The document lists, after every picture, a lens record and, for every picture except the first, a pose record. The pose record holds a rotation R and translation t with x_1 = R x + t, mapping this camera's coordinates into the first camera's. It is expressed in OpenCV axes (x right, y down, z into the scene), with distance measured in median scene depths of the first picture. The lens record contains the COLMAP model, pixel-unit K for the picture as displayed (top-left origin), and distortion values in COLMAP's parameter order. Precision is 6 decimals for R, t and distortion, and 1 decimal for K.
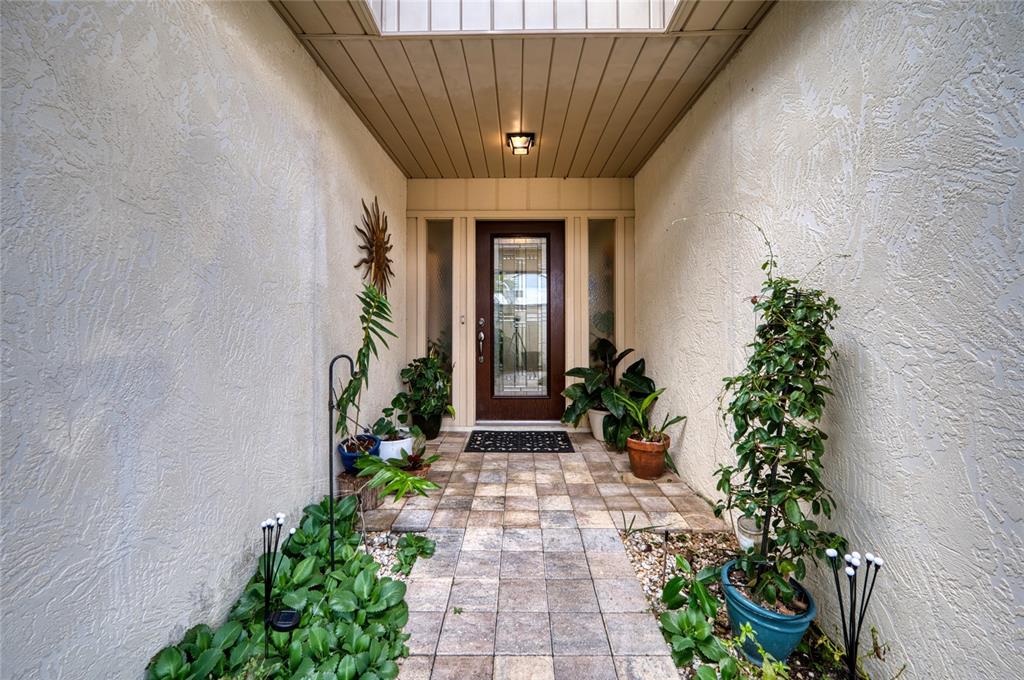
lens RADIAL K [[403.9, 0, 502.6], [0, 403.9, 318.3], [0, 0, 1]] dist [-0.003640, 0.000244]
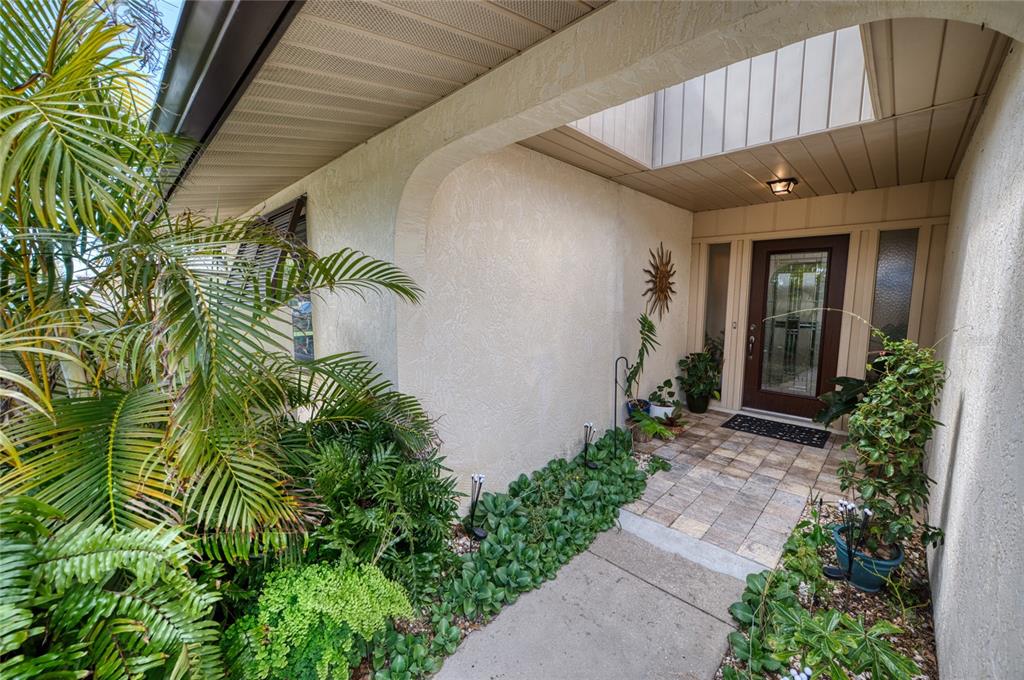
lens RADIAL K [[403.9, 0, 511.9], [0, 403.9, 342.2], [0, 0, 1]] dist [-0.003640, 0.000244]
pose [[0.726347, 0.083793, -0.682201, 0.331219], [0.007955, 0.991450, 0.130247, -0.145085], [0.687282, -0.100031, 0.719470, -0.471880]]
